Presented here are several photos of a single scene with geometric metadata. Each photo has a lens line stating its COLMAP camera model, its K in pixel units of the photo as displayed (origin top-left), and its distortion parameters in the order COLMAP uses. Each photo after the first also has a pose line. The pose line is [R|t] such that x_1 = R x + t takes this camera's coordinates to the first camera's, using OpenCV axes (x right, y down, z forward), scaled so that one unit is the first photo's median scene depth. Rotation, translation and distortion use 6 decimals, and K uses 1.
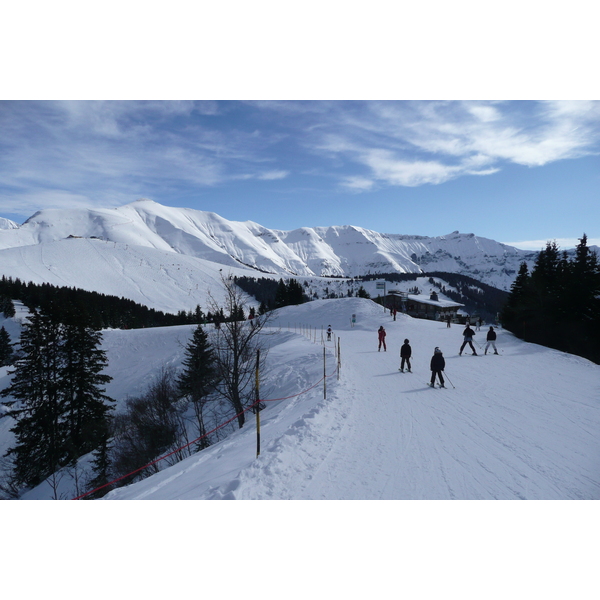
lens RADIAL K [[495.2, 0, 298.7], [0, 495.2, 303.7], [0, 0, 1]] dist [-0.007229, 0.004882]
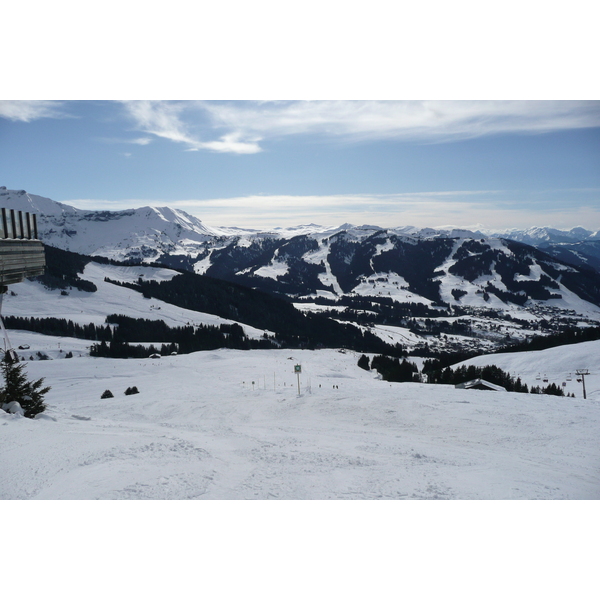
lens RADIAL K [[495.2, 0, 295.1], [0, 495.2, 302.3], [0, 0, 1]] dist [-0.007229, 0.004882]
pose [[0.677255, -0.121638, 0.725624, 0.013031], [0.069194, 0.992398, 0.101777, 0.001744], [-0.732488, -0.018720, 0.680523, 0.034700]]
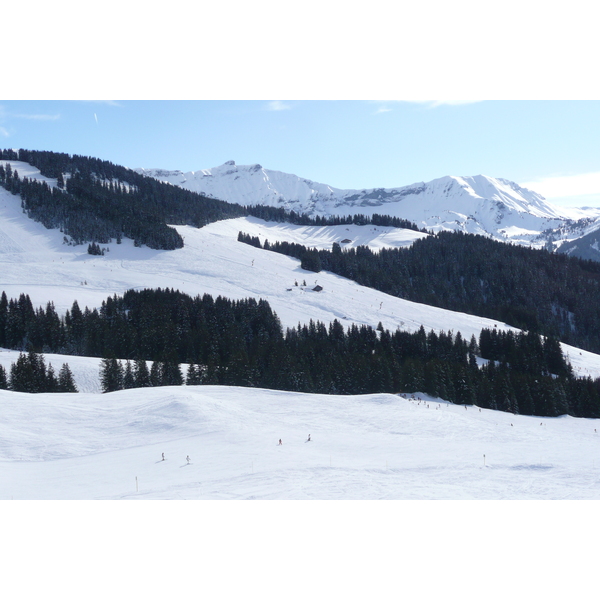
lens RADIAL K [[776.8, 0, 301.8], [0, 776.8, 298.3], [0, 0, 1]] dist [-0.038969, 0.000000]
pose [[0.949408, -0.074905, 0.304981, 0.121607], [0.084167, 0.996301, -0.017315, 0.034775], [-0.302555, 0.042109, 0.952201, 0.144717]]
